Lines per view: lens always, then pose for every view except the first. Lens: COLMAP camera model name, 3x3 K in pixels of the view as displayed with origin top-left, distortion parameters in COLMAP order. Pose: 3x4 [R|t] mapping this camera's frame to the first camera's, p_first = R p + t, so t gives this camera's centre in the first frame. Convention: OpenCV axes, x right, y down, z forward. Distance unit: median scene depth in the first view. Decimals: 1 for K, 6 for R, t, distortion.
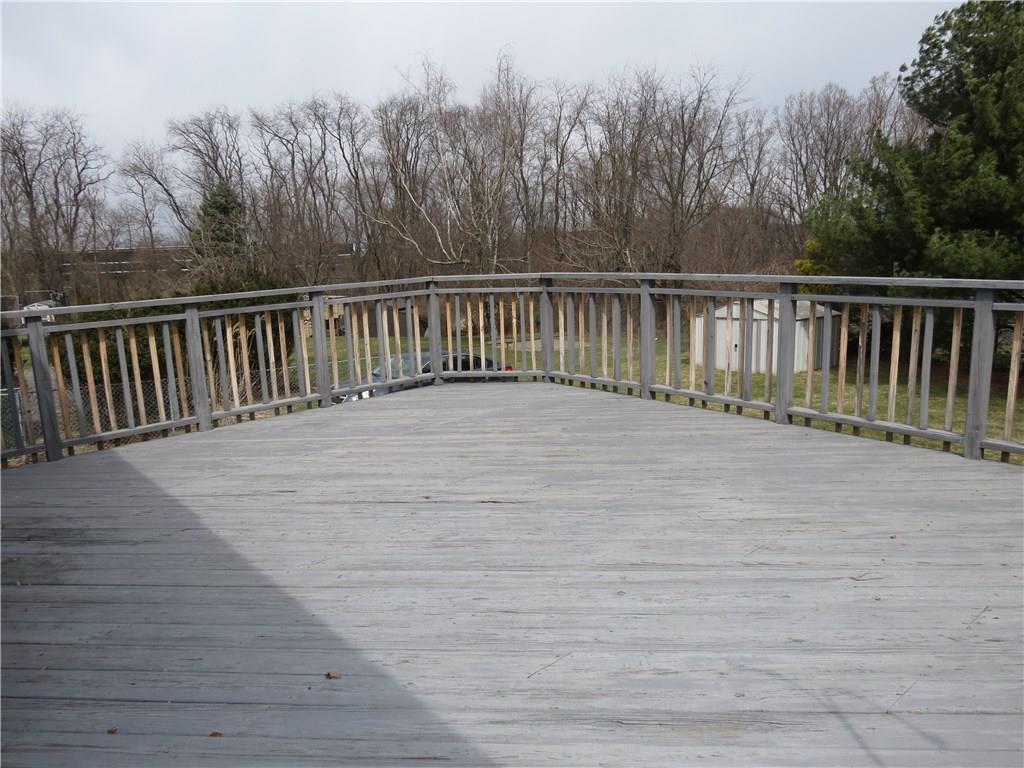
lens RADIAL K [[724.0, 0, 514.0], [0, 724.0, 383.1], [0, 0, 1]] dist [-0.047205, 0.029482]
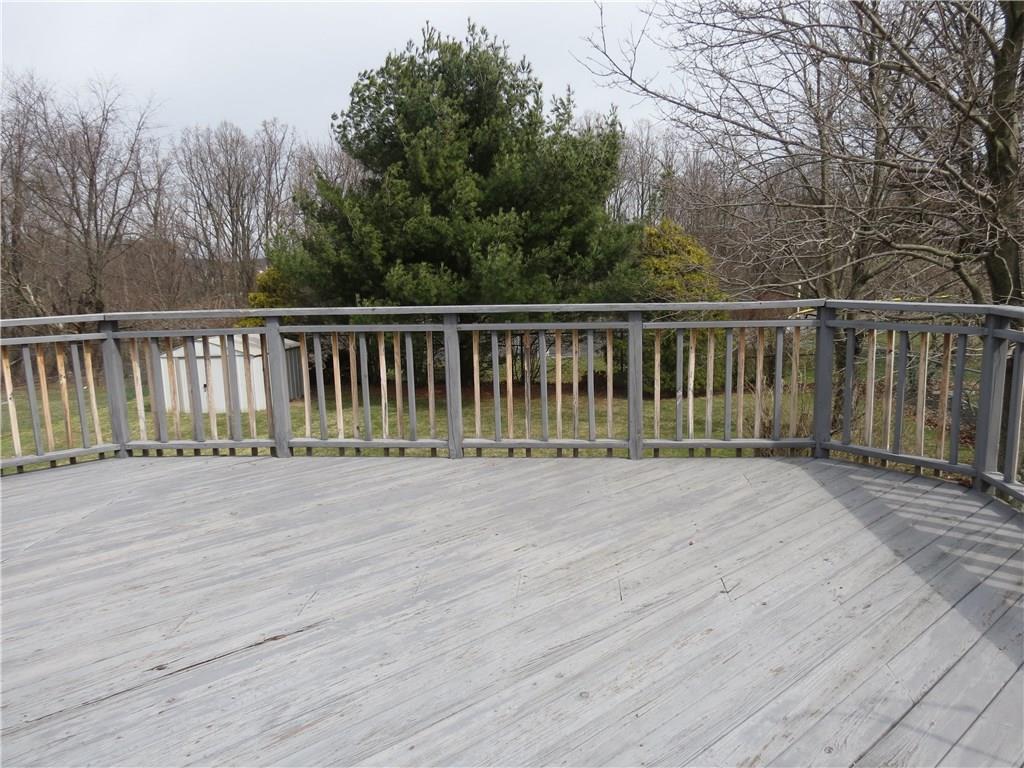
lens RADIAL K [[724.0, 0, 514.0], [0, 724.0, 383.1], [0, 0, 1]] dist [-0.047205, 0.029482]
pose [[0.711201, -0.100566, 0.695759, -0.246577], [0.132295, 0.991178, 0.008035, -0.042478], [-0.690429, 0.086331, 0.718231, 0.248094]]
